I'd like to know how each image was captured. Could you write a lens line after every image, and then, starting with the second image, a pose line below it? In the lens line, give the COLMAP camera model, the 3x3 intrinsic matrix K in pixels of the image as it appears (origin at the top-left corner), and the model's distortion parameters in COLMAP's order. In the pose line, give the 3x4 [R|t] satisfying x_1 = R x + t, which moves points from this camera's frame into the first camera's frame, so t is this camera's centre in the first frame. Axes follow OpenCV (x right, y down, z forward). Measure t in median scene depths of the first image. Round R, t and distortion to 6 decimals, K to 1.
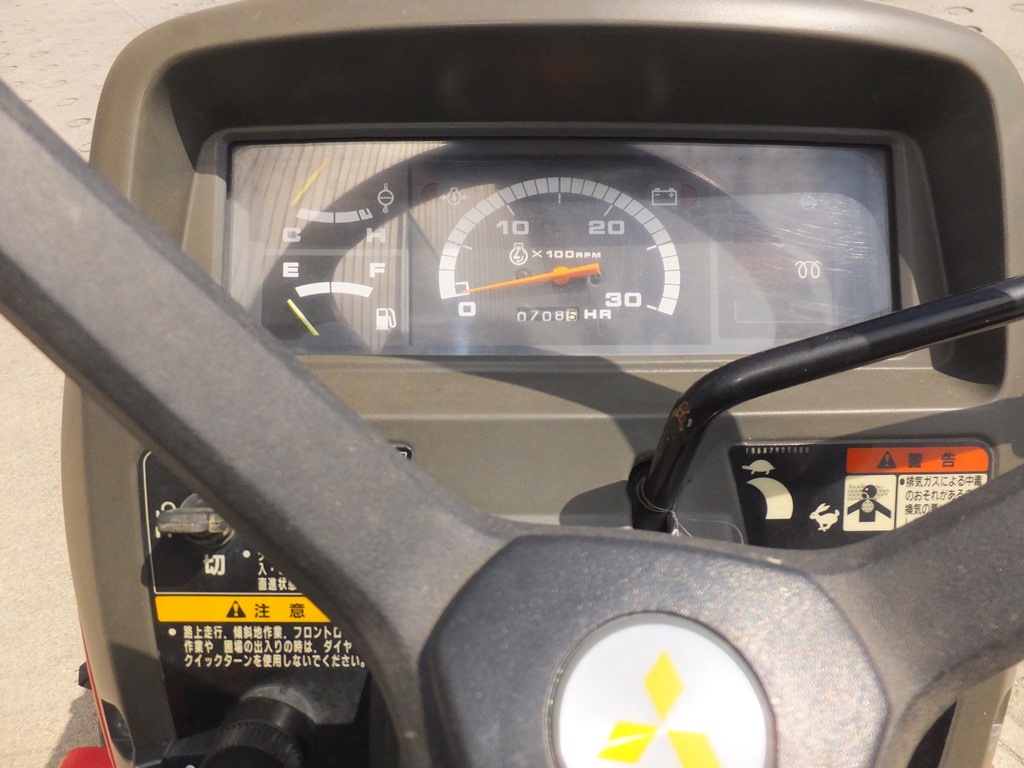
lens RADIAL K [[766.7, 0, 512.0], [0, 766.7, 384.0], [0, 0, 1]] dist [-0.001488, -0.006749]
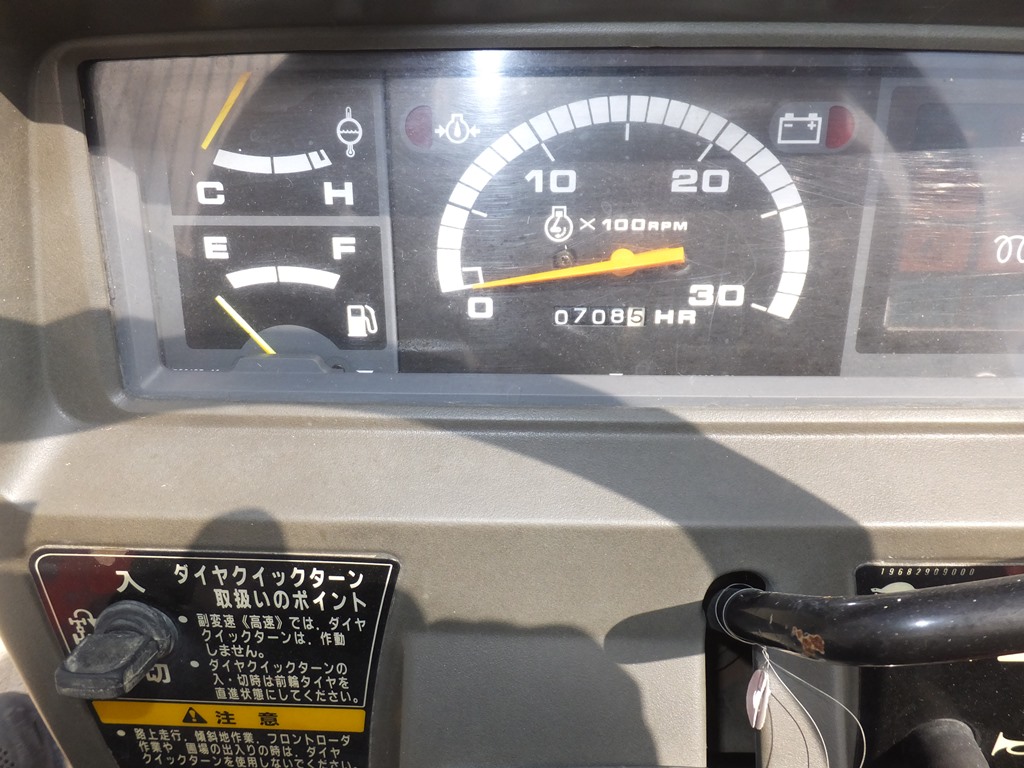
lens RADIAL K [[766.7, 0, 512.0], [0, 766.7, 384.0], [0, 0, 1]] dist [-0.001488, -0.006749]
pose [[0.998406, 0.020742, -0.052486, 0.005936], [-0.000518, 0.933345, 0.358981, -0.277104], [0.056434, -0.358381, 0.931868, 0.349592]]
